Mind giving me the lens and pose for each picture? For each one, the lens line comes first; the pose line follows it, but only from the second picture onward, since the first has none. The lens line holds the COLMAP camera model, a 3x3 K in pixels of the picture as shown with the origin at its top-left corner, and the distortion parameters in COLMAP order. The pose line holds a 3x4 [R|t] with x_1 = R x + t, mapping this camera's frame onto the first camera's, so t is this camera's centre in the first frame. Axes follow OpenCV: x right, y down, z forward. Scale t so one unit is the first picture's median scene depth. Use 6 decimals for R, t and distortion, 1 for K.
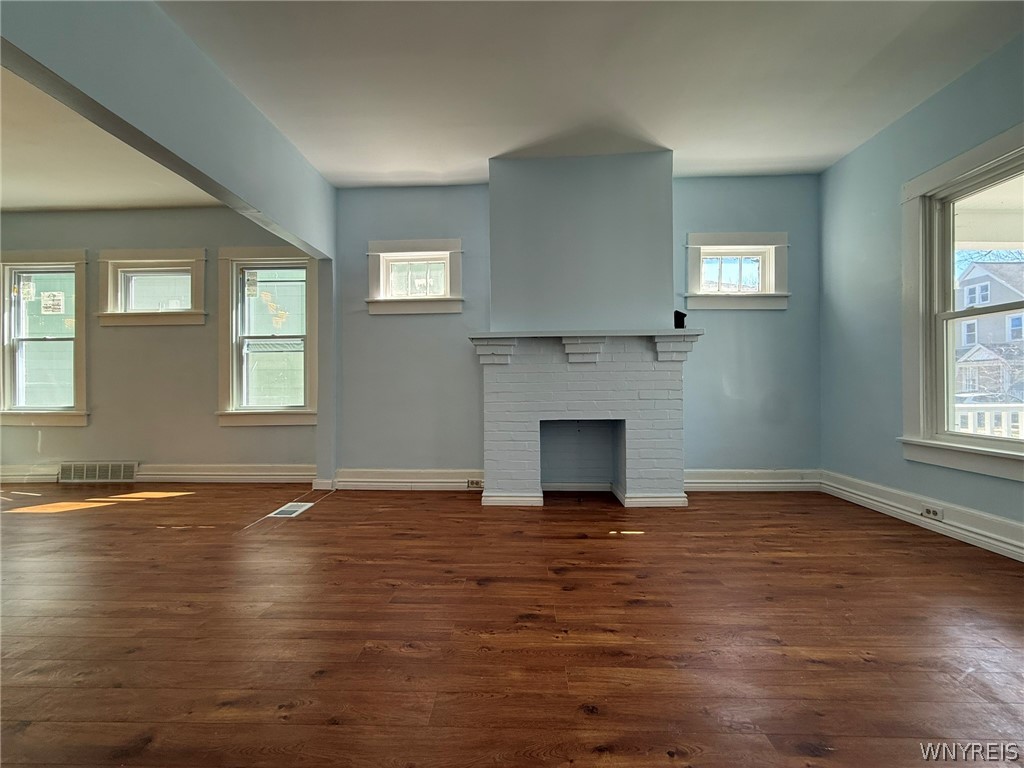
lens RADIAL K [[407.6, 0, 510.1], [0, 407.6, 384.5], [0, 0, 1]] dist [-0.000046, -0.000092]
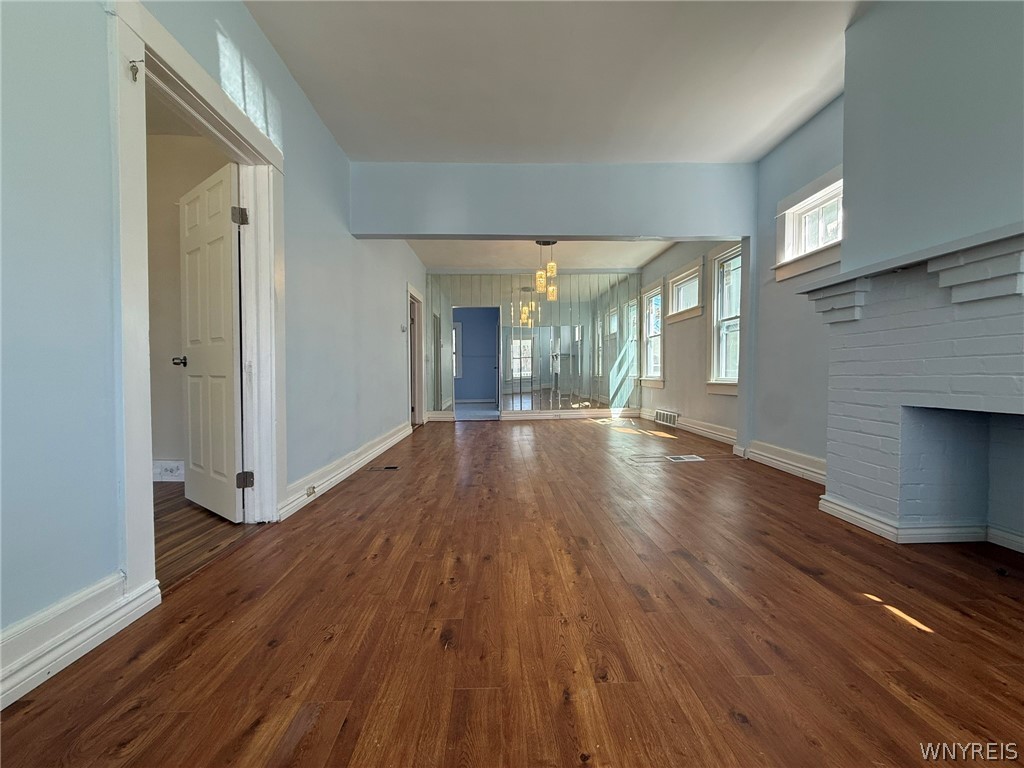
lens RADIAL K [[407.6, 0, 505.3], [0, 407.6, 382.6], [0, 0, 1]] dist [-0.000046, -0.000092]
pose [[0.058879, 0.031405, -0.997771, 0.664819], [0.008793, 0.999450, 0.031976, 0.029395], [0.998226, -0.010656, 0.058570, 0.376731]]
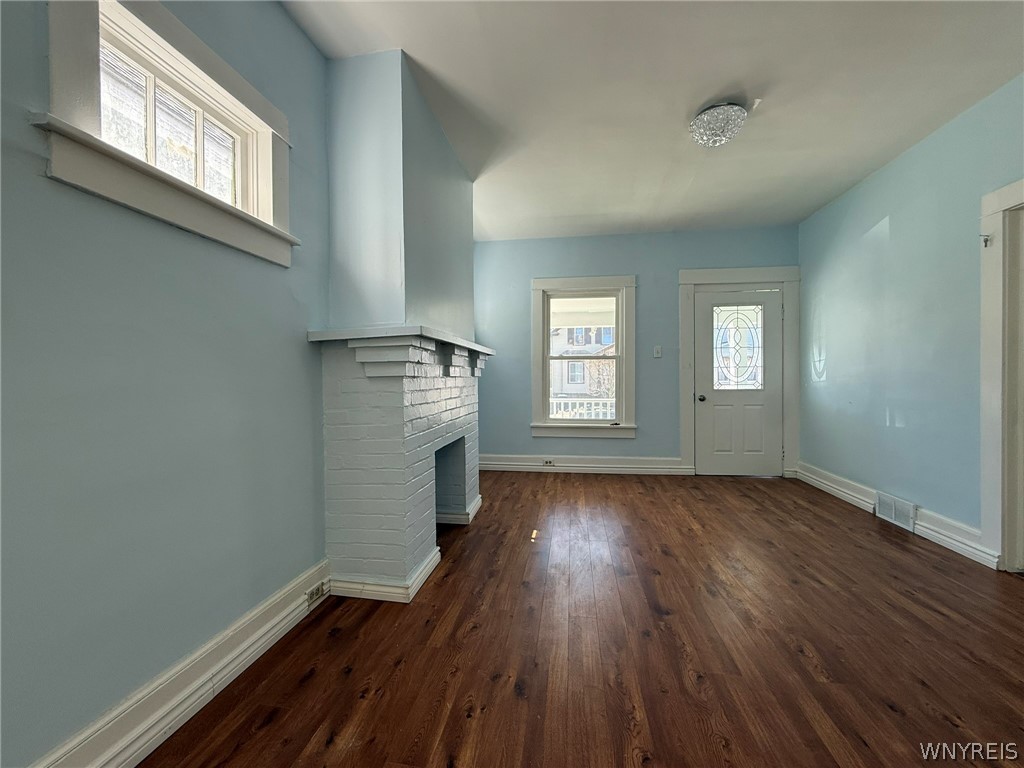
lens RADIAL K [[407.6, 0, 510.7], [0, 407.6, 381.5], [0, 0, 1]] dist [-0.000046, -0.000092]
pose [[0.114525, 0.004743, 0.993409, -0.682087], [0.000814, 0.999988, -0.004868, -0.038299], [-0.993420, 0.001366, 0.114519, 0.789458]]
